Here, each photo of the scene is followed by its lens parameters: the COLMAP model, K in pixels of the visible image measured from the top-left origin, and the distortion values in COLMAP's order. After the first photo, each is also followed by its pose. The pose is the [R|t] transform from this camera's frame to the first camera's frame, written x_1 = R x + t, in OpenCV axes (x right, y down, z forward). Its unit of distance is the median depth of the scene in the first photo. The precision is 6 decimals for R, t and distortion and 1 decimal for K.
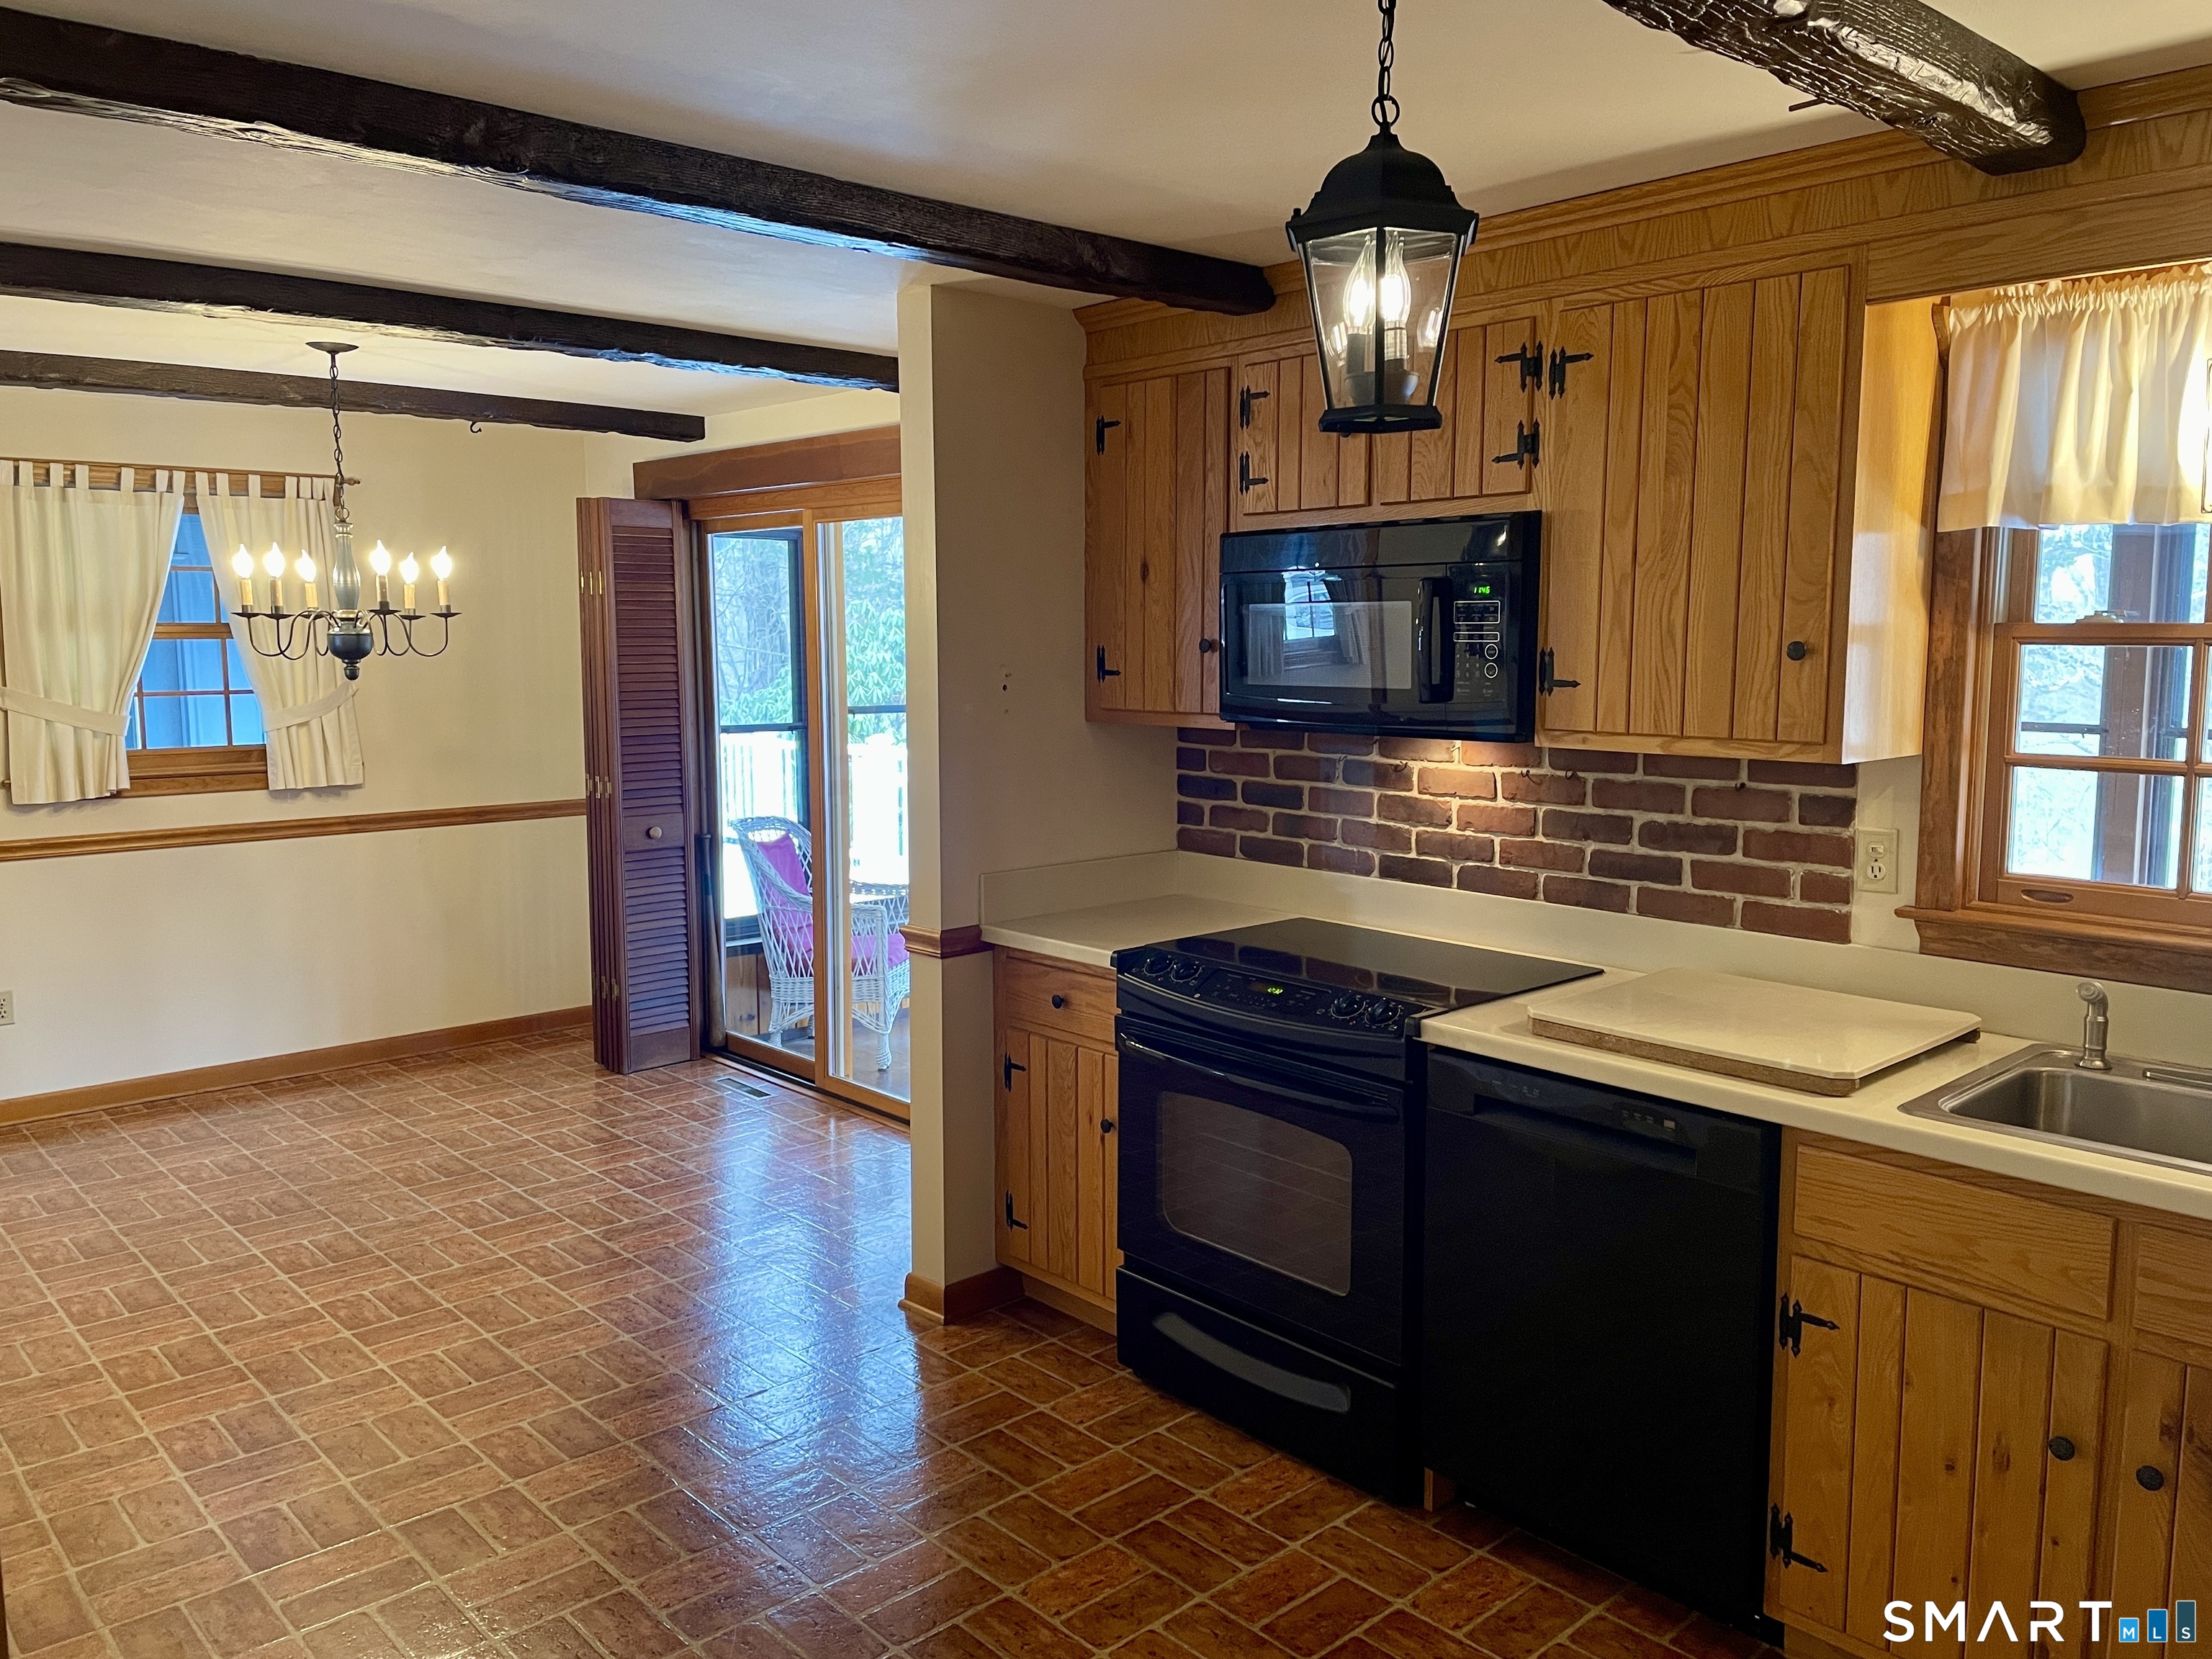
lens RADIAL K [[1685.6, 0, 1194.0], [0, 1685.6, 827.3], [0, 0, 1]] dist [0.015993, -0.061033]
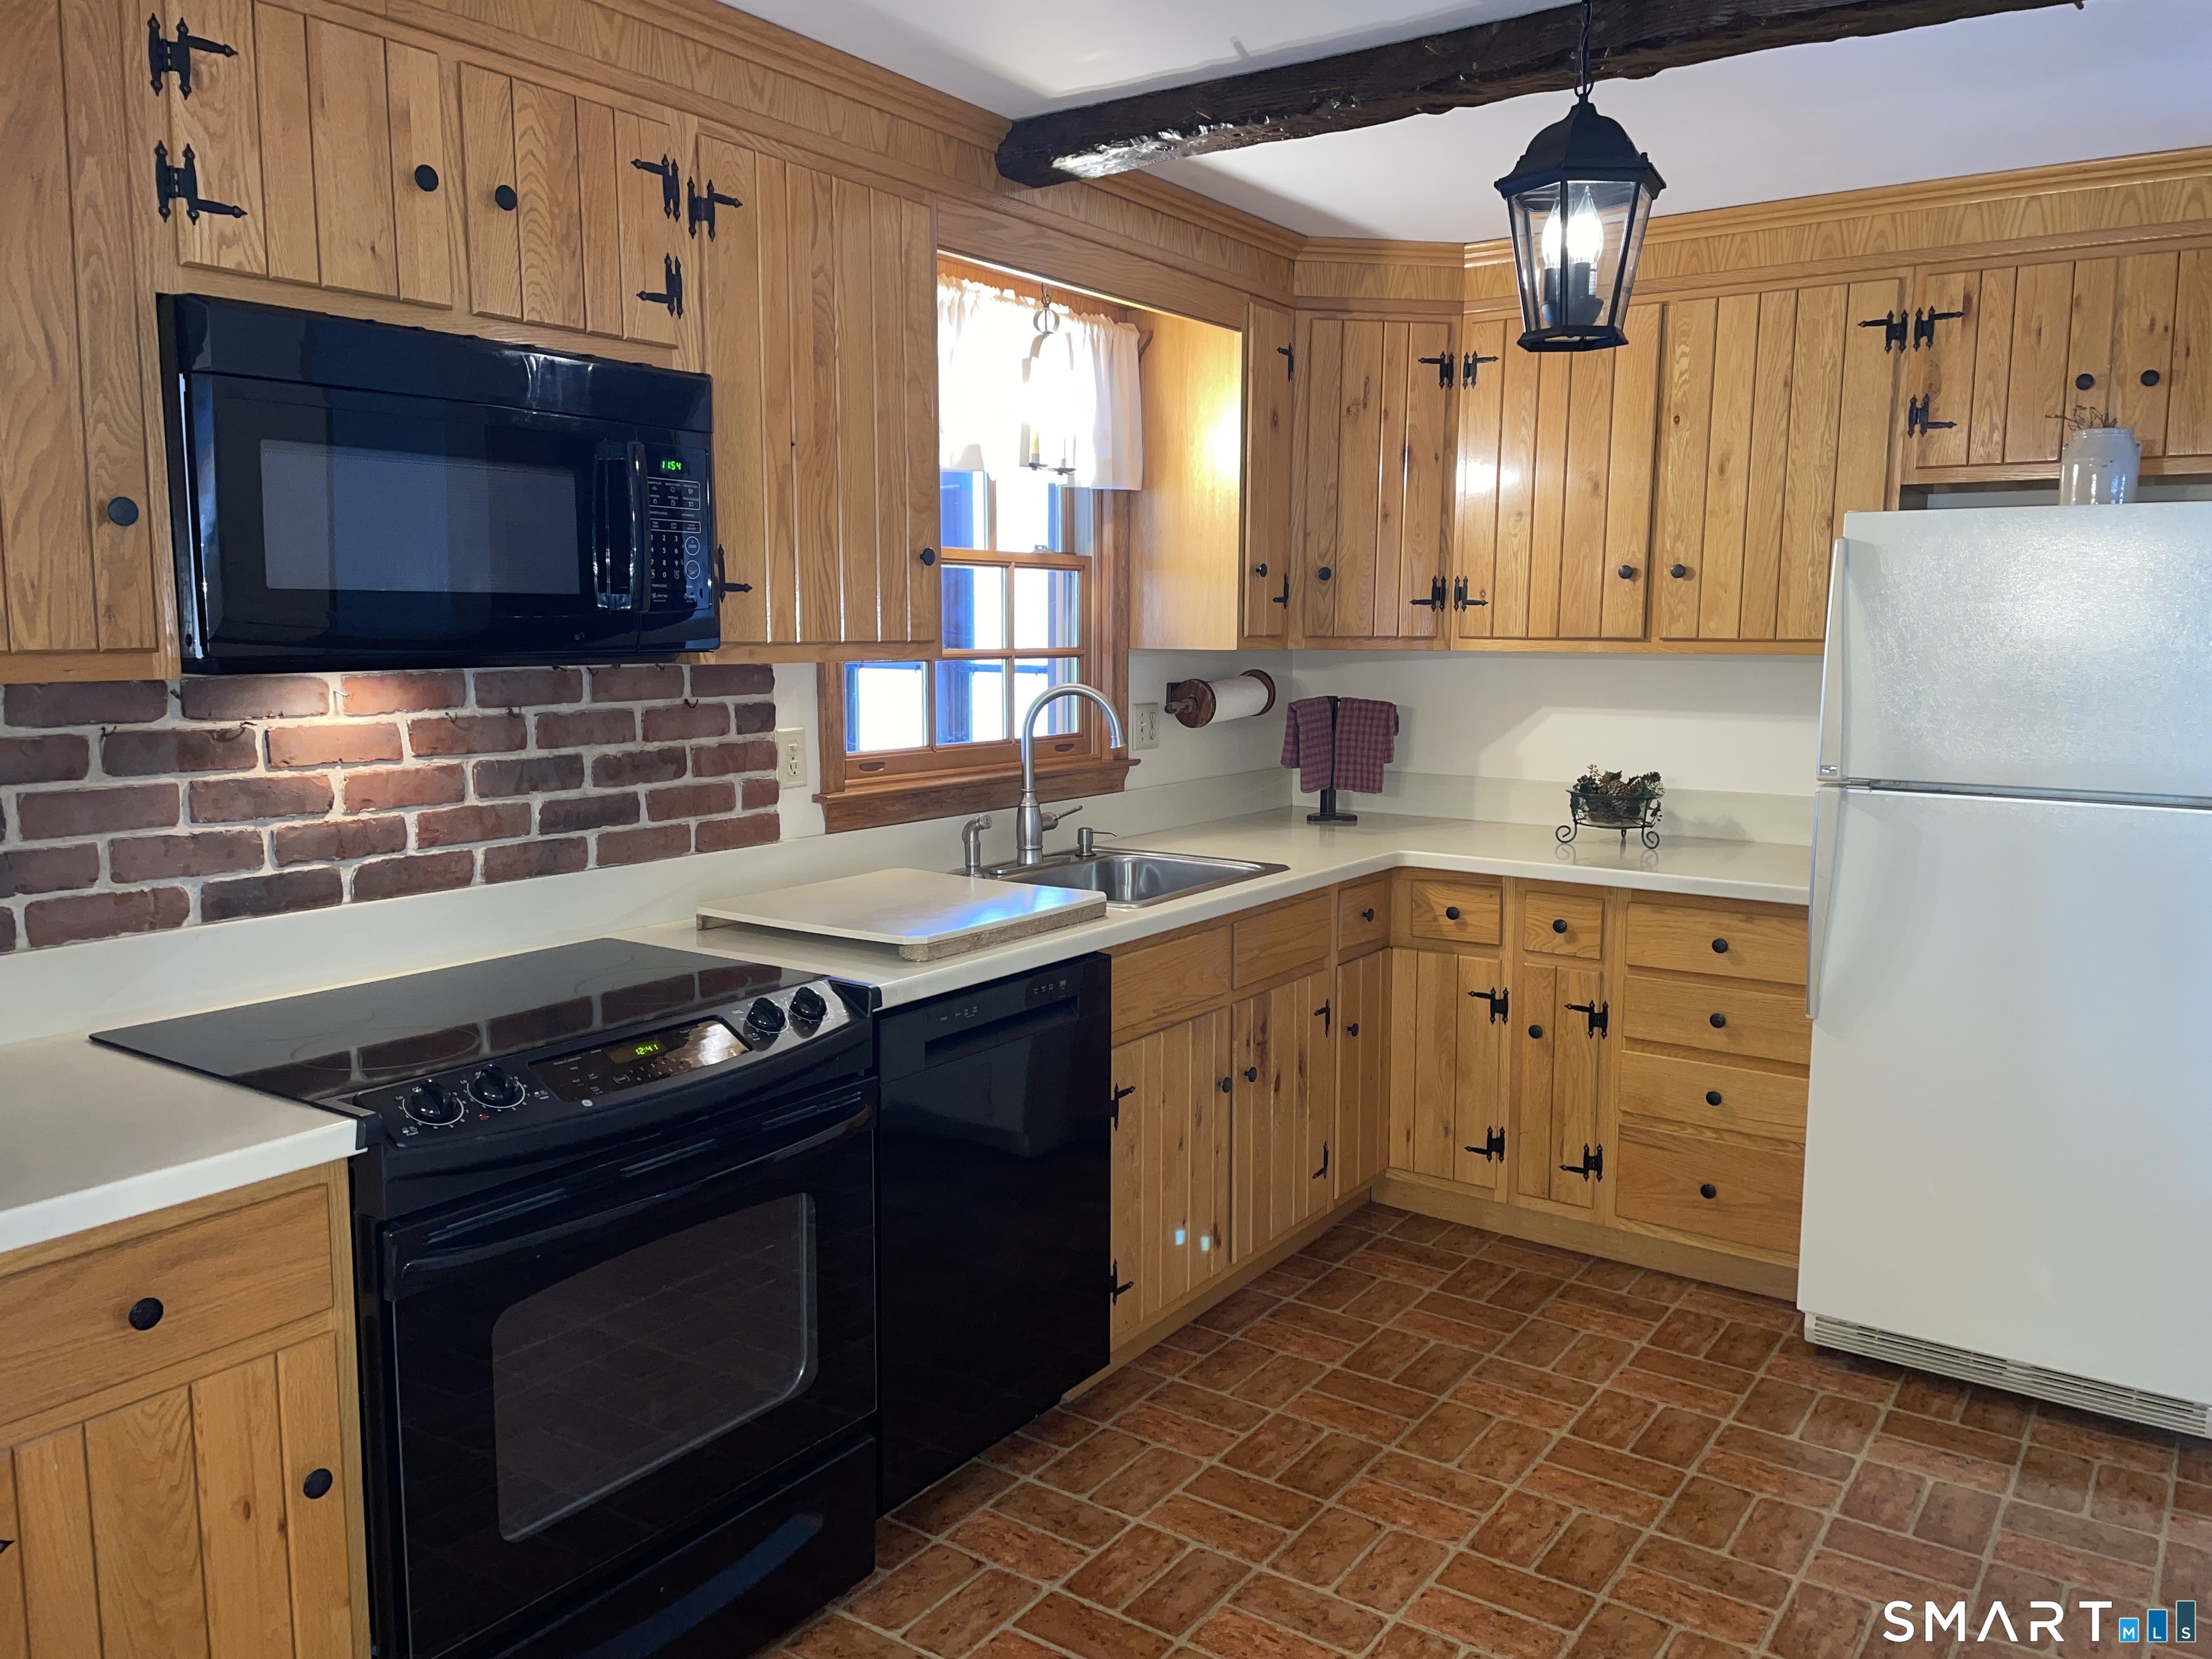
lens RADIAL K [[1640.3, 0, 1106.0], [0, 1640.3, 829.5], [0, 0, 1]] dist [0.092536, -0.093494]
pose [[-0.191612, -0.123424, 0.973679, -0.380860], [0.114037, 0.982543, 0.146989, -0.038672], [-0.974823, 0.139200, -0.174192, 0.573442]]
